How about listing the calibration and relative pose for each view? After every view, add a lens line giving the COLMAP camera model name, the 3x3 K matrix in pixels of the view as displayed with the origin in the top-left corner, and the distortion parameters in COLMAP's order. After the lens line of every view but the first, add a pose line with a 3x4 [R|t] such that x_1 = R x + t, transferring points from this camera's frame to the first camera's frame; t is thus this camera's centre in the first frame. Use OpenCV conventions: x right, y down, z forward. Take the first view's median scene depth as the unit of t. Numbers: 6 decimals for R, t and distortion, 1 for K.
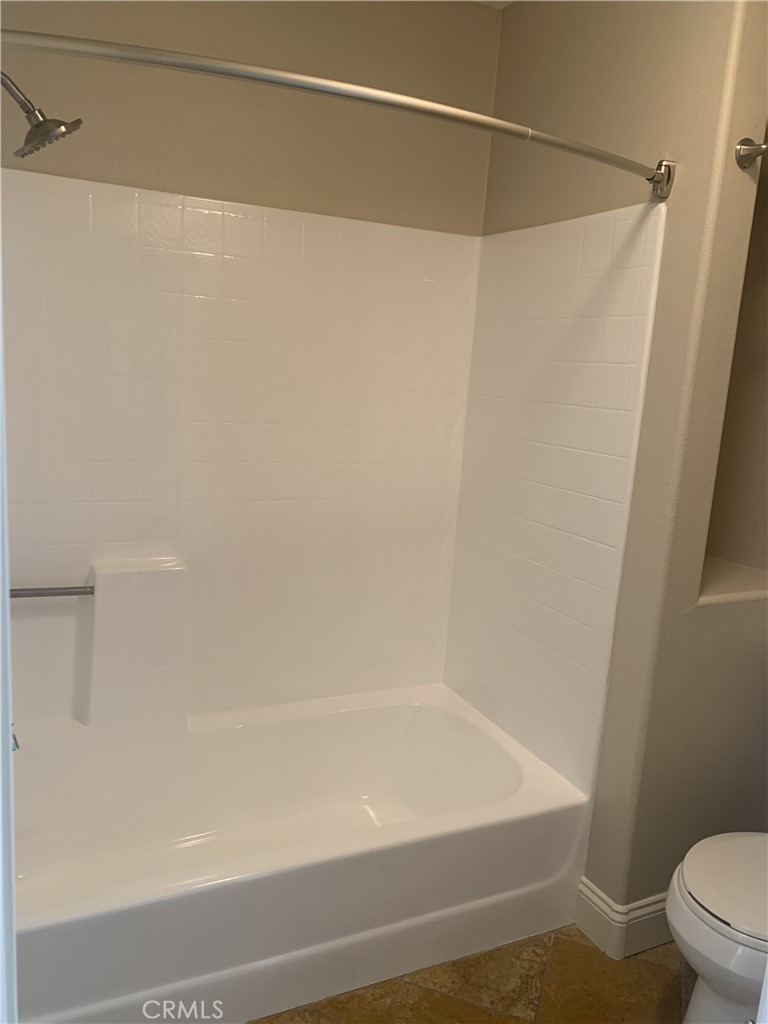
lens RADIAL K [[809.2, 0, 386.8], [0, 809.2, 509.8], [0, 0, 1]] dist [0.045186, -0.051189]
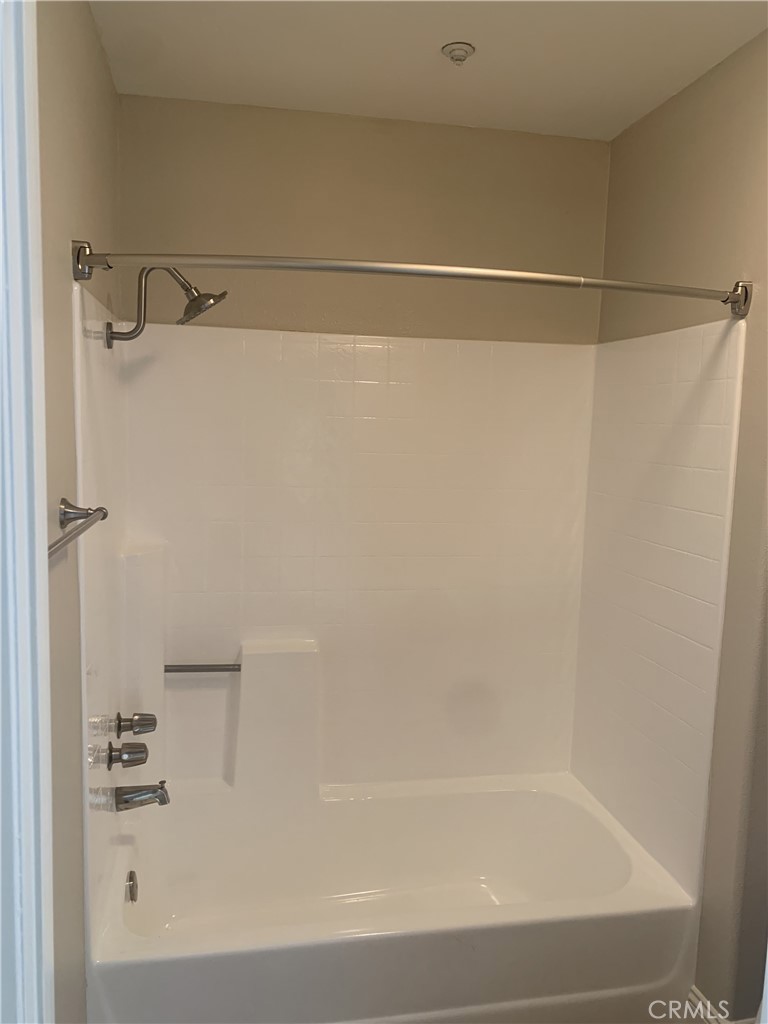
lens RADIAL K [[809.2, 0, 380.1], [0, 809.2, 512.6], [0, 0, 1]] dist [0.045186, -0.051189]
pose [[0.968537, -0.005041, -0.248820, 0.135921], [-0.015813, 0.996528, -0.081743, -0.033655], [0.248368, 0.083106, 0.965094, -0.098800]]
